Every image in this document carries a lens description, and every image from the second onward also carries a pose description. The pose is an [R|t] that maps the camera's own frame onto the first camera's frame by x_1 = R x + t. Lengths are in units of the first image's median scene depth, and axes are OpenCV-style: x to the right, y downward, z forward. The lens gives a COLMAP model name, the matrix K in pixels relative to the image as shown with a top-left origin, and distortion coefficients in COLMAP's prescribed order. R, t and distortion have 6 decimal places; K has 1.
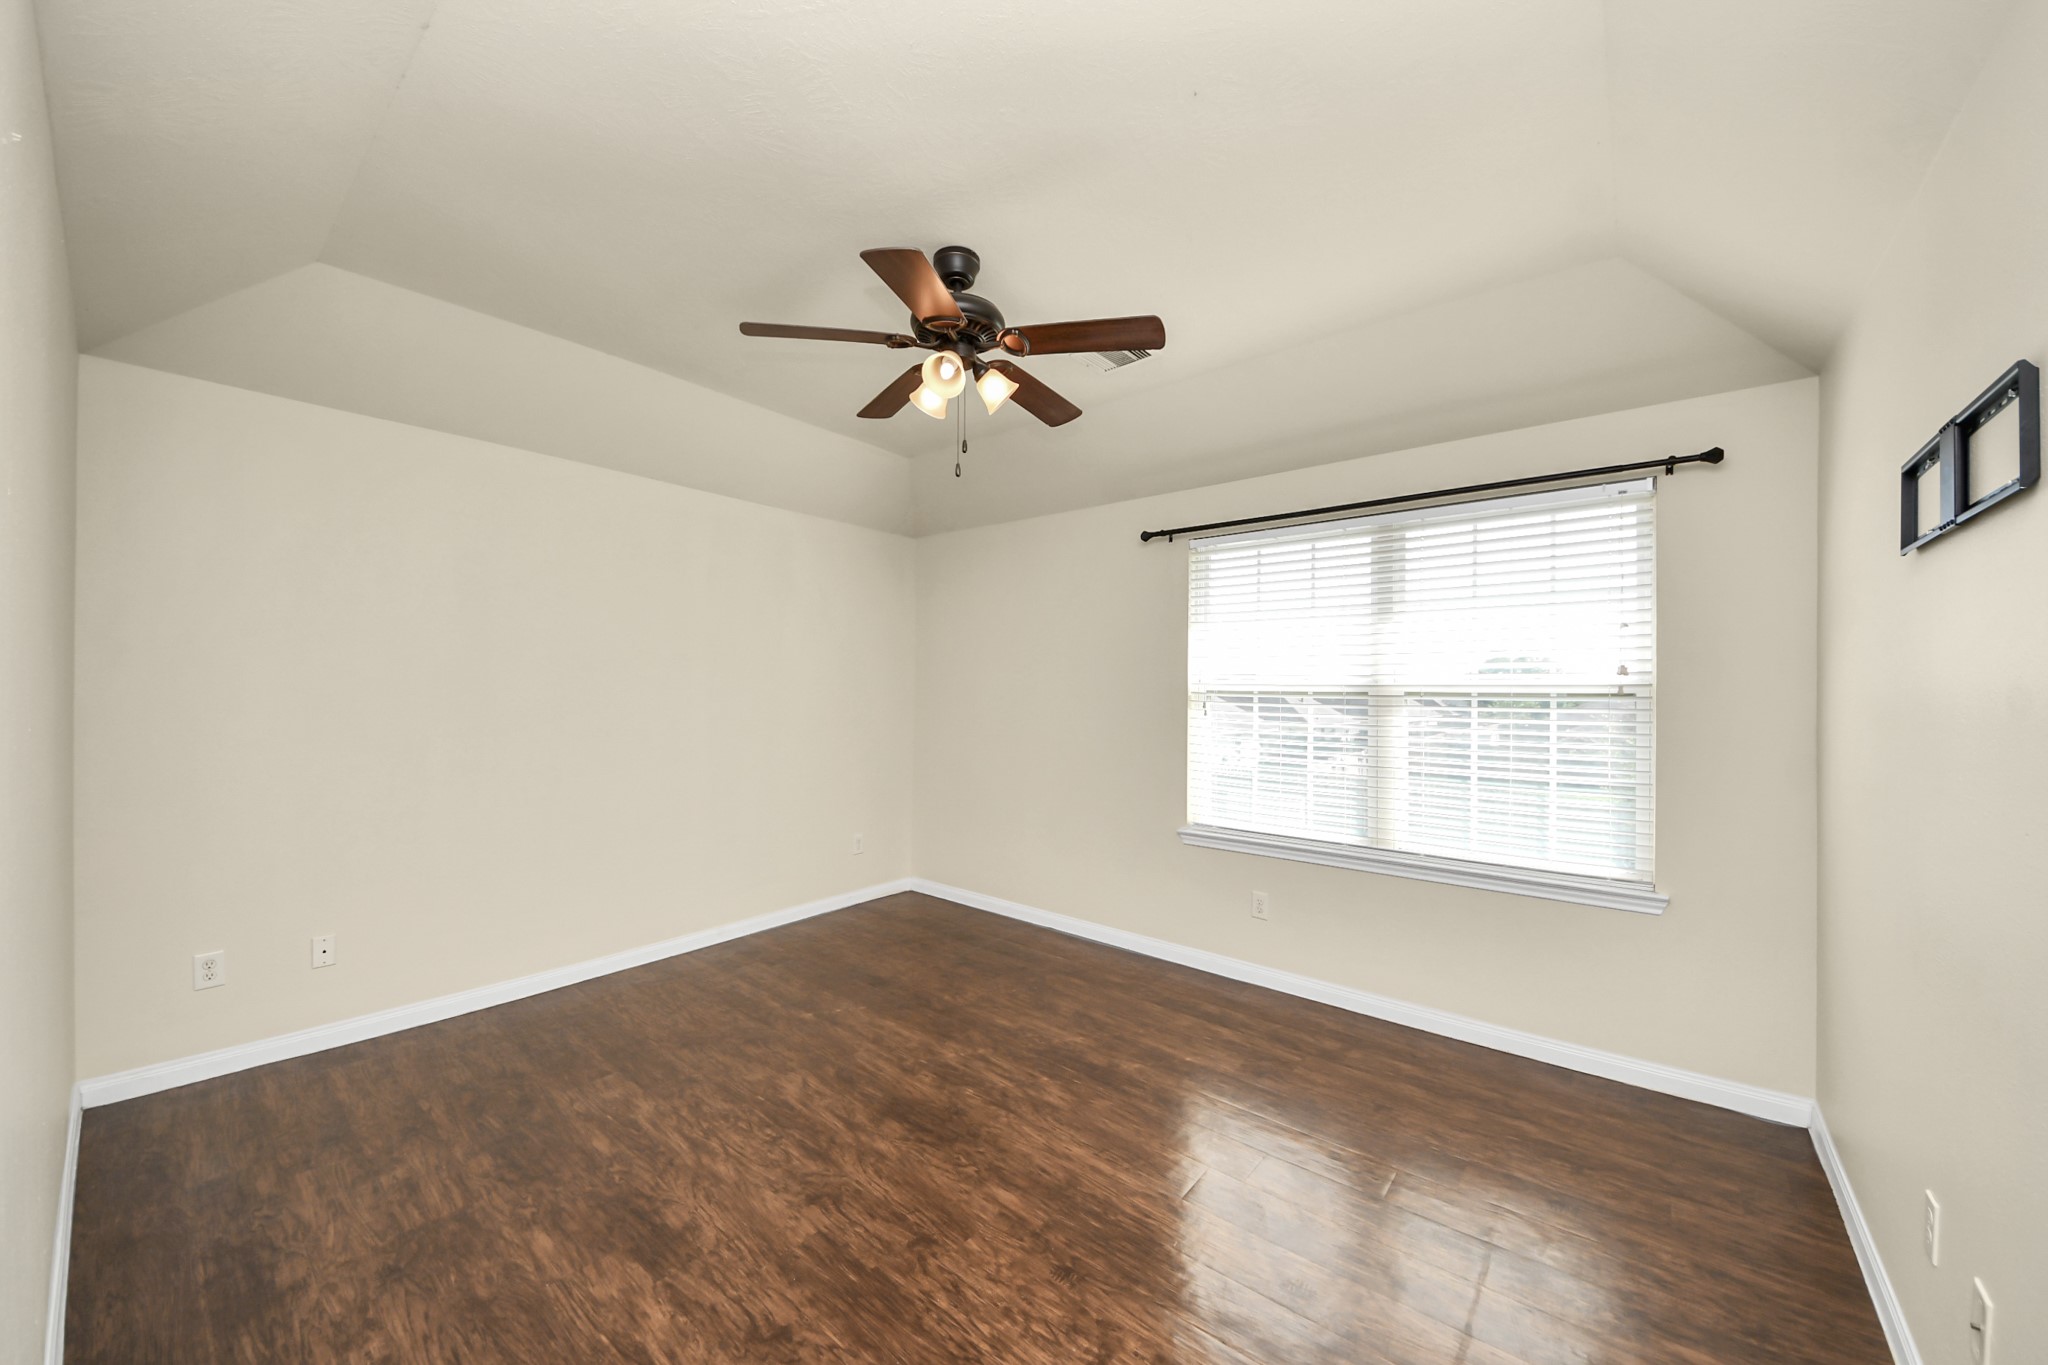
lens RADIAL K [[742.6, 0, 1022.6], [0, 742.6, 677.3], [0, 0, 1]] dist [0.048849, -0.026260]
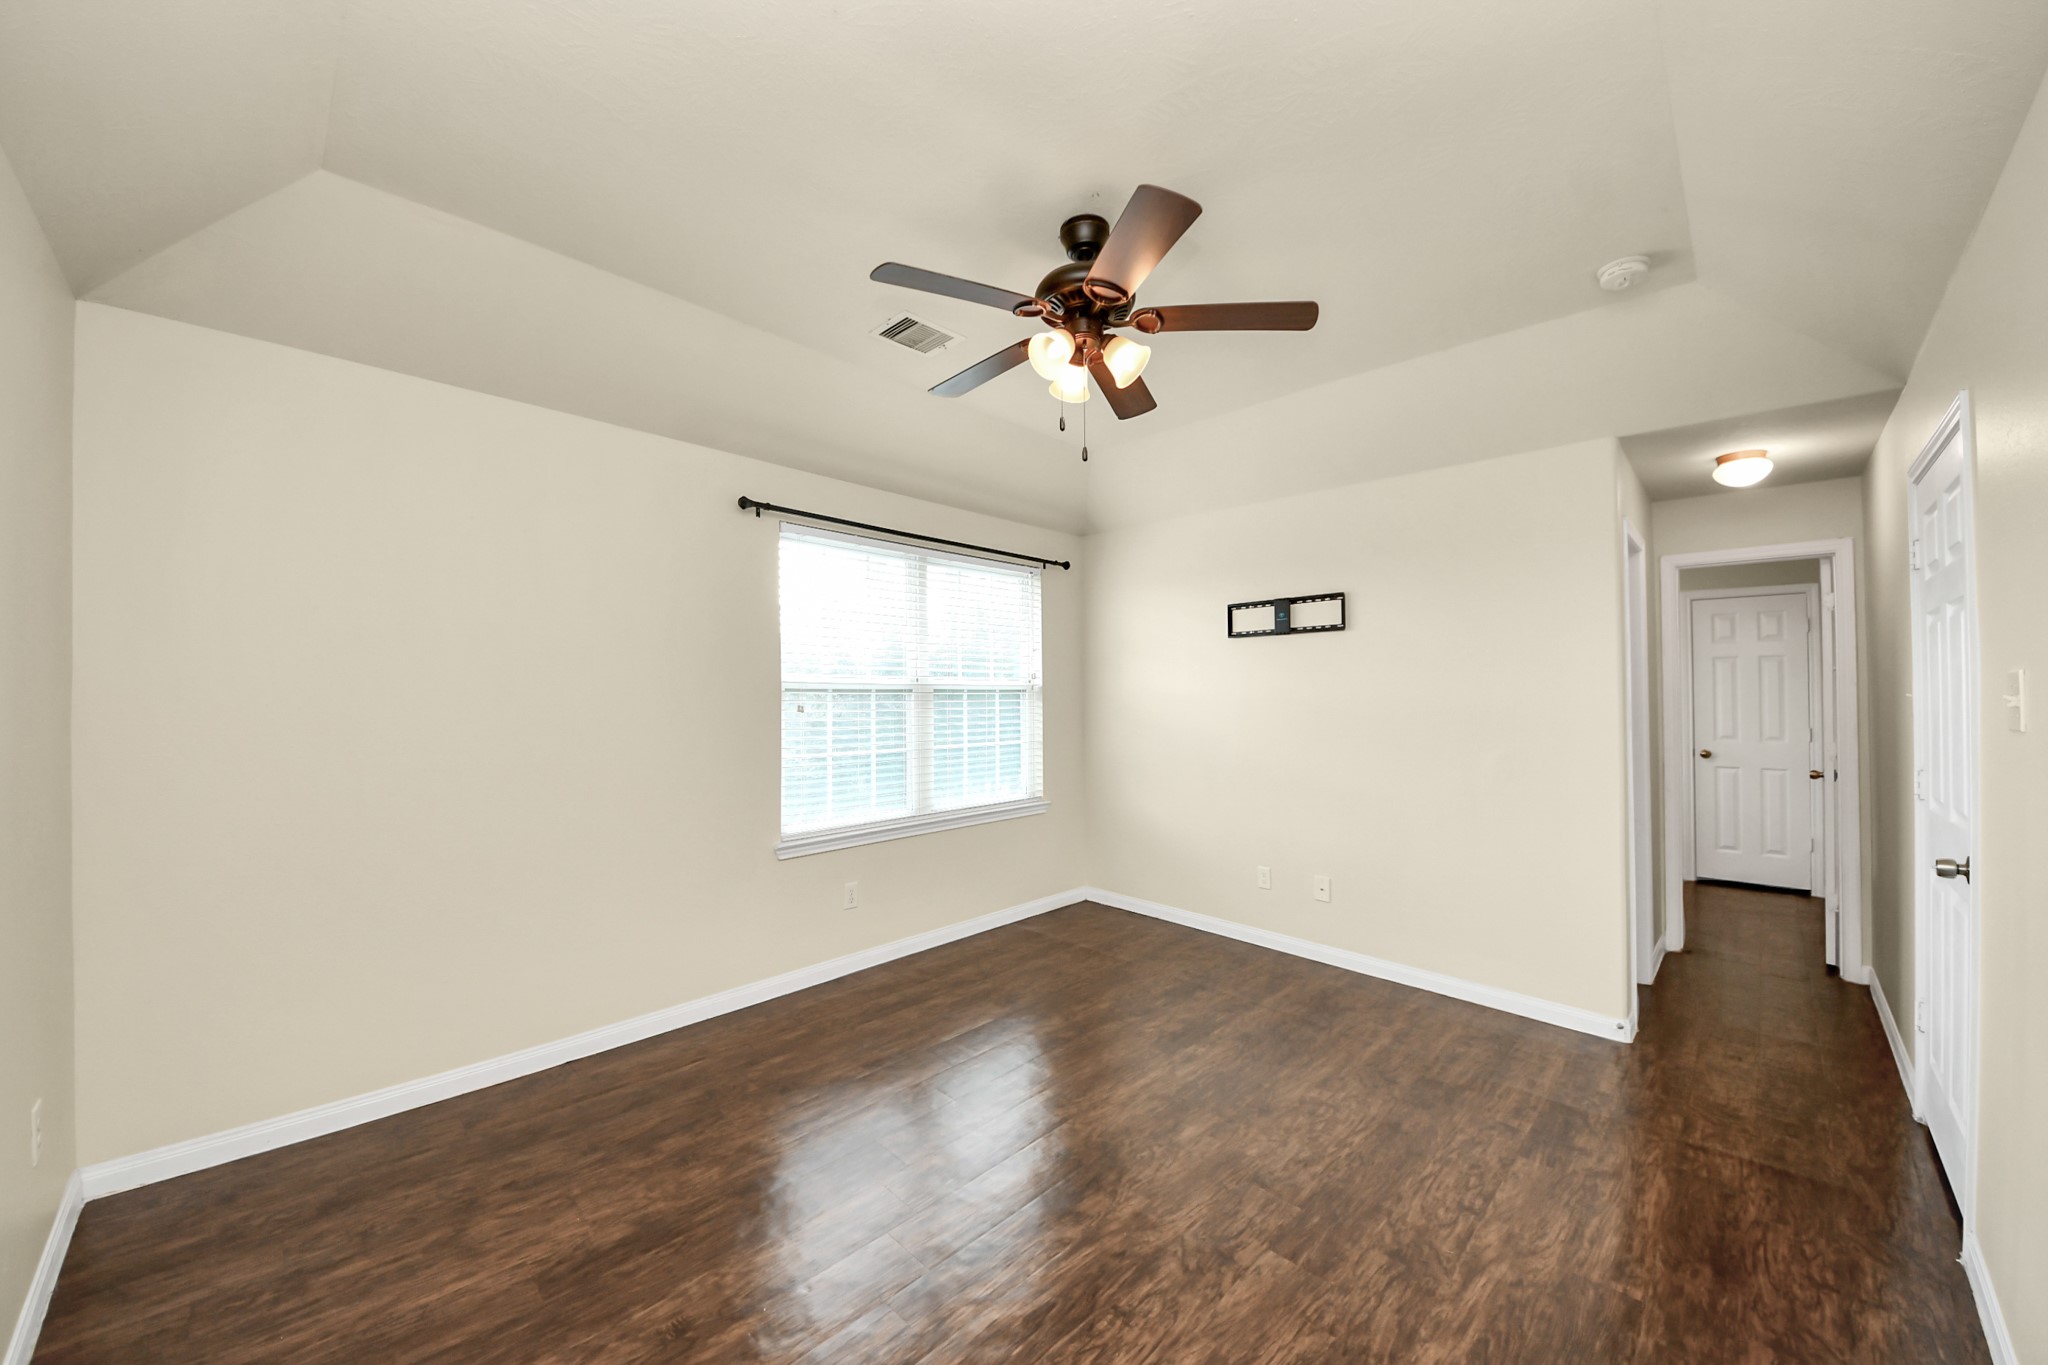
lens RADIAL K [[742.6, 0, 1022.6], [0, 742.6, 677.3], [0, 0, 1]] dist [0.048849, -0.026260]
pose [[0.088631, 0.007075, 0.996039, -1.032046], [-0.020545, 0.999775, -0.005274, 0.003241], [-0.995853, -0.019997, 0.088756, 1.004986]]
